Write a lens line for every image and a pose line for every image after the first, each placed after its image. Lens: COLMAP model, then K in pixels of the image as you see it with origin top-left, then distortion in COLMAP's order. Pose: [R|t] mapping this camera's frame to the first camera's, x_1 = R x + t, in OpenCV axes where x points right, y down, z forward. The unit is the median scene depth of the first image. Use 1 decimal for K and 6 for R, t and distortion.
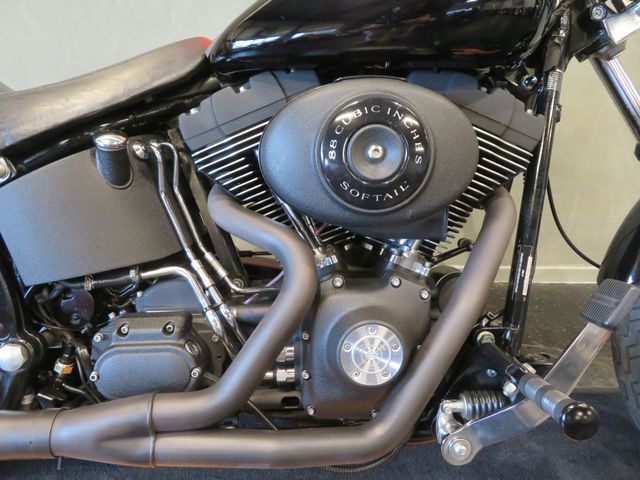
lens RADIAL K [[458.7, 0, 321.3], [0, 458.7, 240.9], [0, 0, 1]] dist [-0.004785, -0.003588]
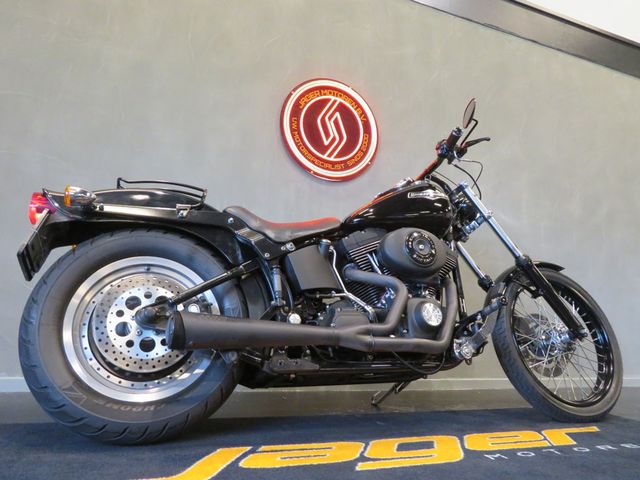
lens RADIAL K [[458.7, 0, 321.3], [0, 458.7, 240.9], [0, 0, 1]] dist [-0.004785, -0.003588]
pose [[0.927717, 0.095197, 0.360941, -1.421621], [0.116343, 0.845030, -0.521909, 1.139134], [-0.354690, 0.526177, 0.772873, -1.024834]]
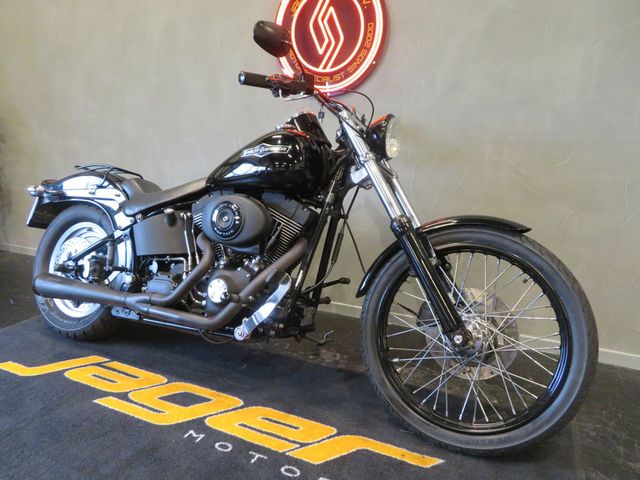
lens RADIAL K [[464.5, 0, 324.6], [0, 464.5, 247.0], [0, 0, 1]] dist [-0.010774, -0.003096]
pose [[0.890028, 0.092630, -0.446397, 1.744250], [-0.180131, 0.970923, -0.157673, 0.292416], [0.418812, 0.220744, 0.880834, -1.132996]]
